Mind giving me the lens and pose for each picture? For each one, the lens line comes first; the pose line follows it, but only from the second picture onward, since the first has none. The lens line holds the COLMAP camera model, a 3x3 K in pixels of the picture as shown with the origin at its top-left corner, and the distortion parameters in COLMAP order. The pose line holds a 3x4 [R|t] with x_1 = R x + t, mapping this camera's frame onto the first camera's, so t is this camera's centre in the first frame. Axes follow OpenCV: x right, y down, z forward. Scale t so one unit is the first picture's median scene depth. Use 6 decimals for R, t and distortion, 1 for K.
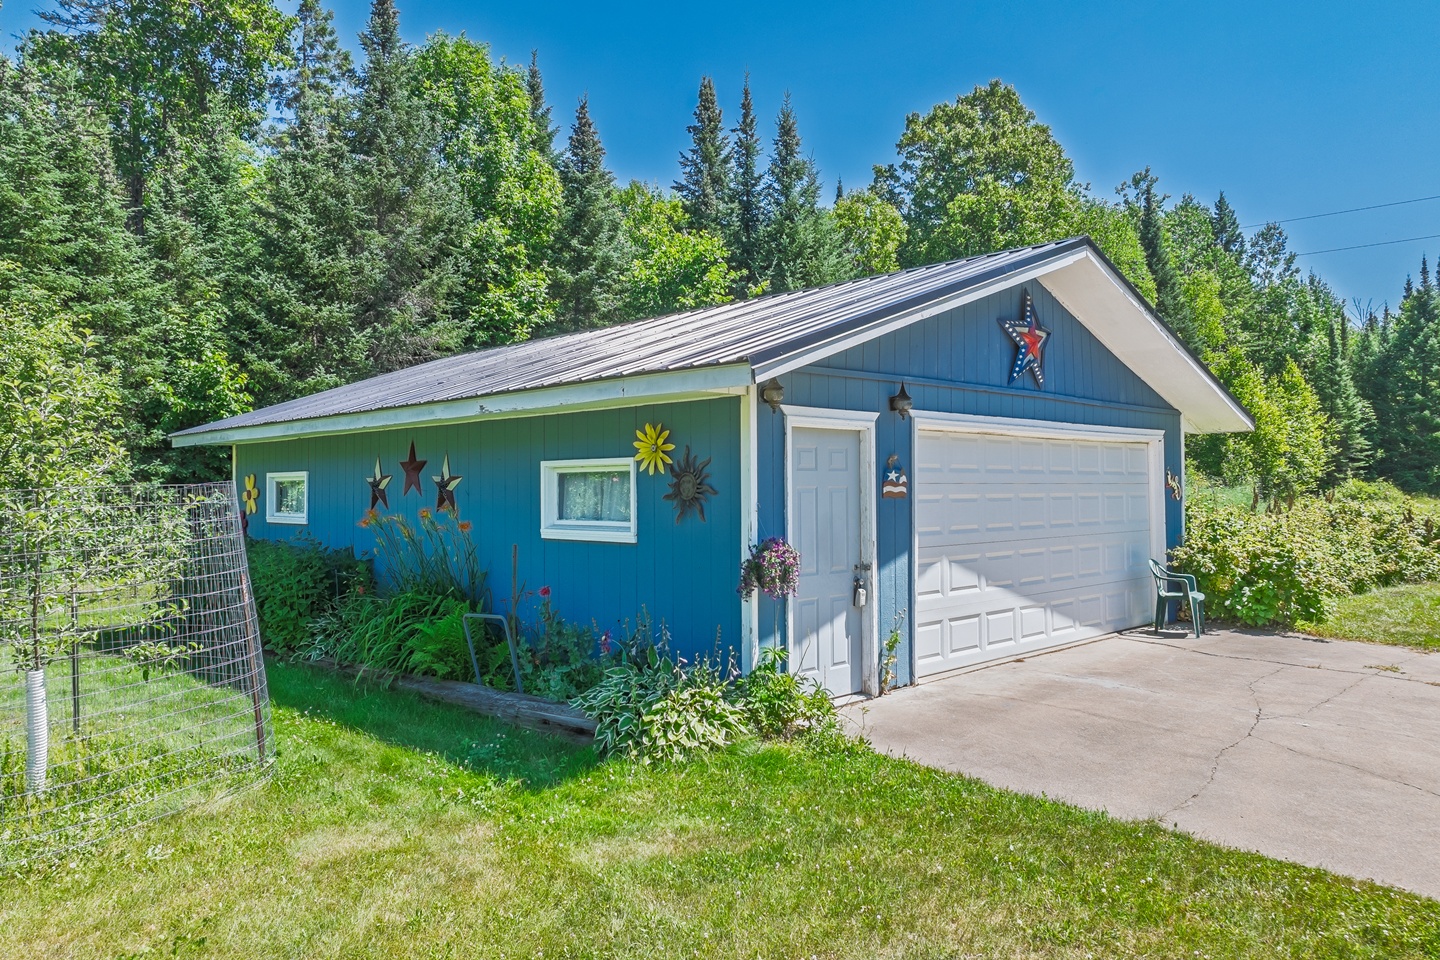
lens RADIAL K [[1016.1, 0, 720.0], [0, 1016.1, 480.0], [0, 0, 1]] dist [-0.009092, 0.004826]
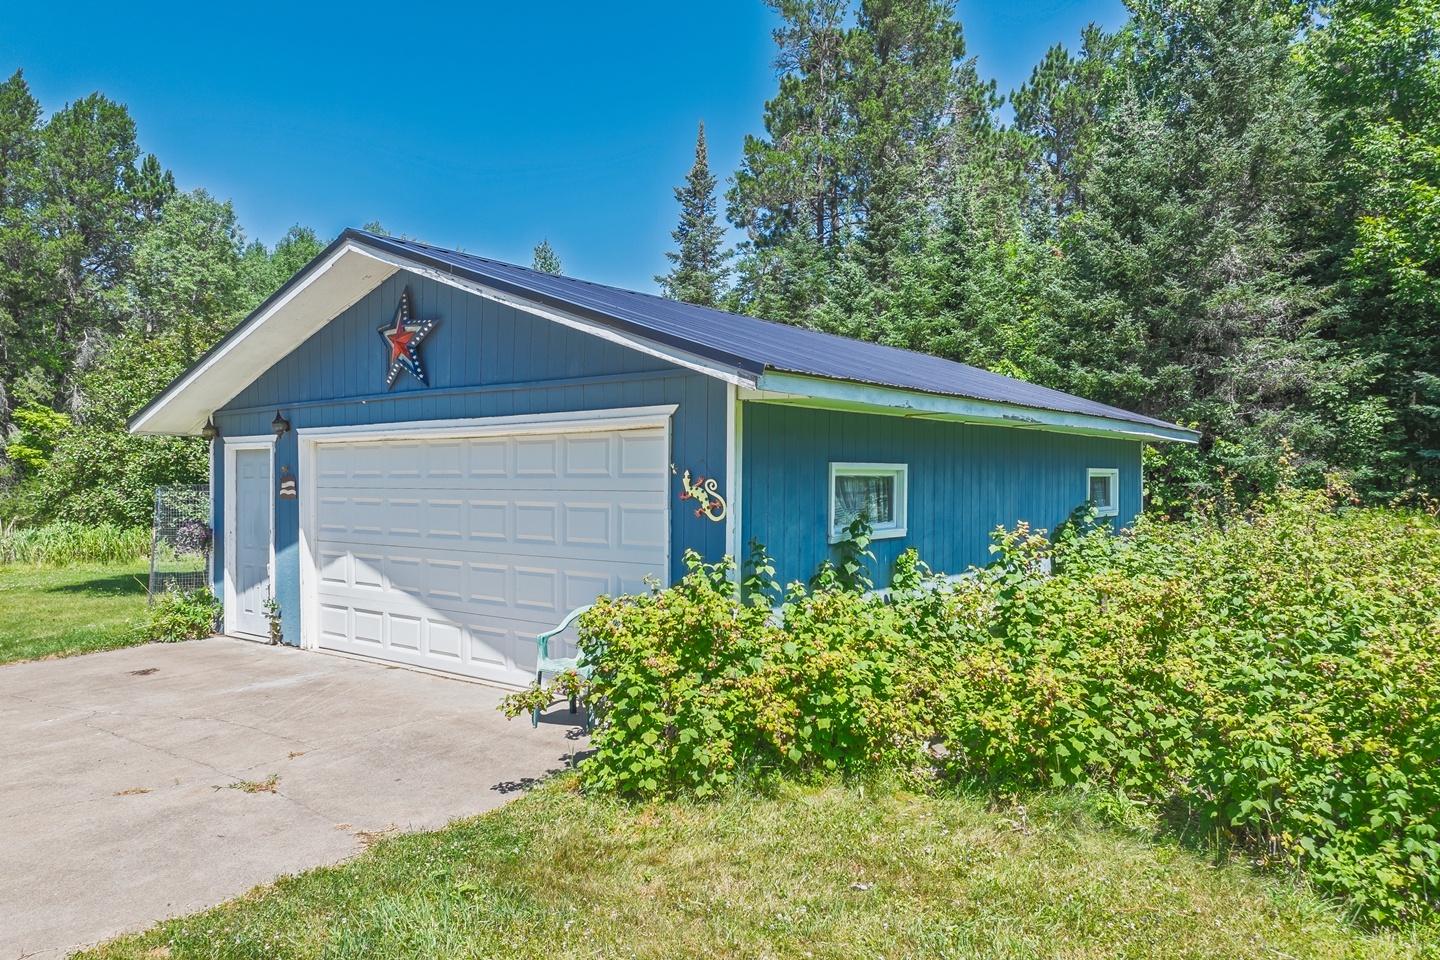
lens RADIAL K [[1016.1, 0, 720.0], [0, 1016.1, 480.0], [0, 0, 1]] dist [-0.009092, 0.004826]
pose [[0.124049, 0.002747, -0.992272, 1.186338], [0.004417, 0.999985, 0.003321, -0.006132], [0.992266, -0.004795, 0.124035, 1.077472]]
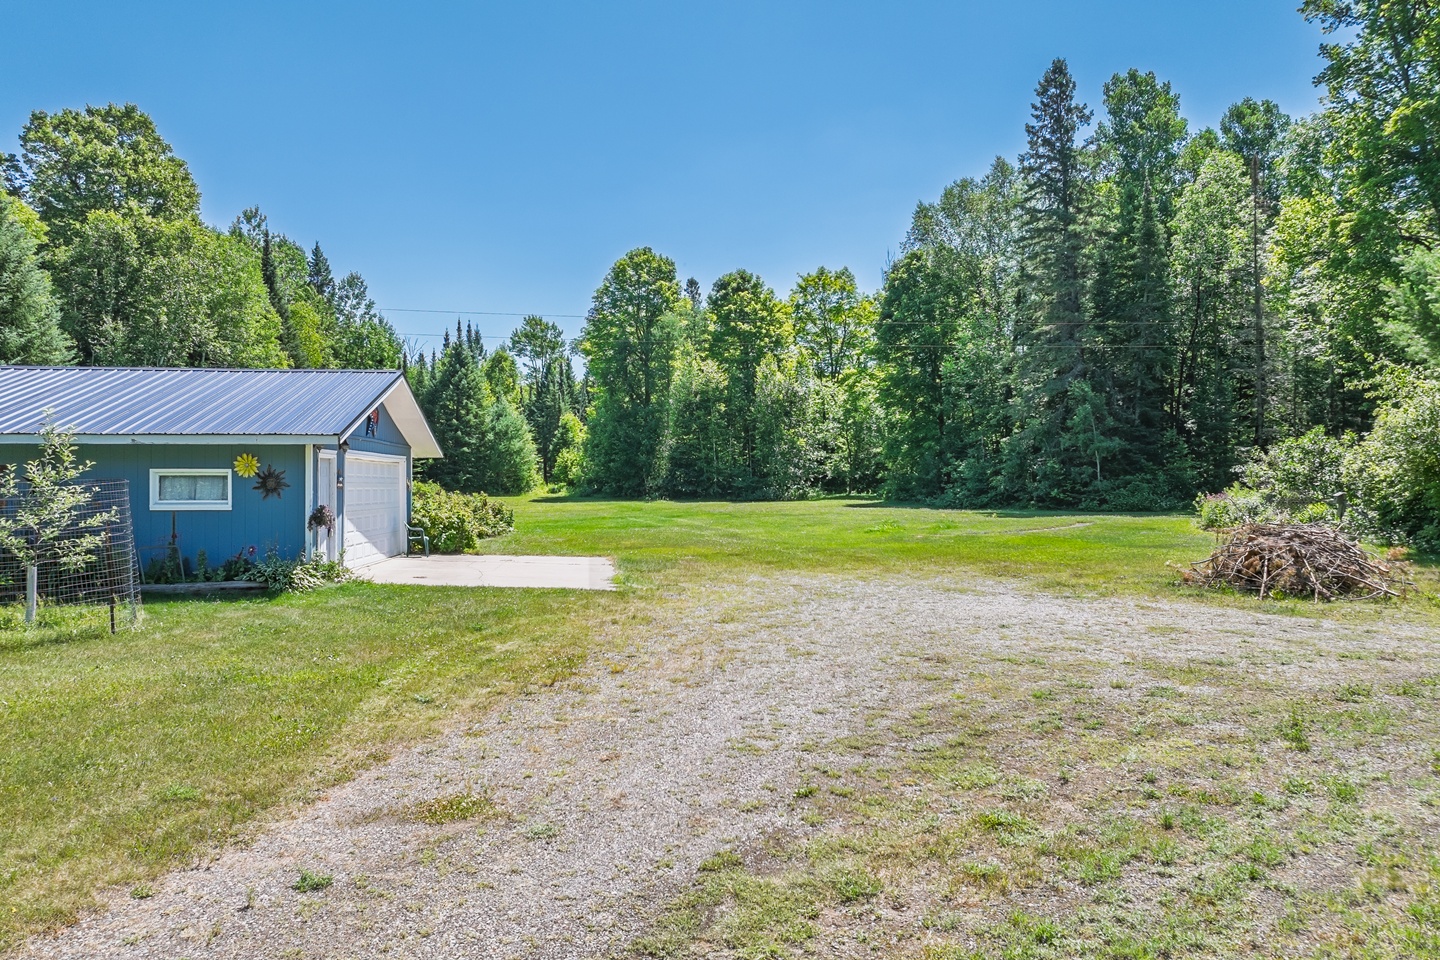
lens RADIAL K [[1016.1, 0, 720.0], [0, 1016.1, 480.0], [0, 0, 1]] dist [-0.009092, 0.004826]
pose [[0.634329, 0.012573, 0.772961, -0.796778], [-0.013037, 0.999900, -0.005566, -0.000872], [-0.772953, -0.006547, 0.634429, -0.827244]]
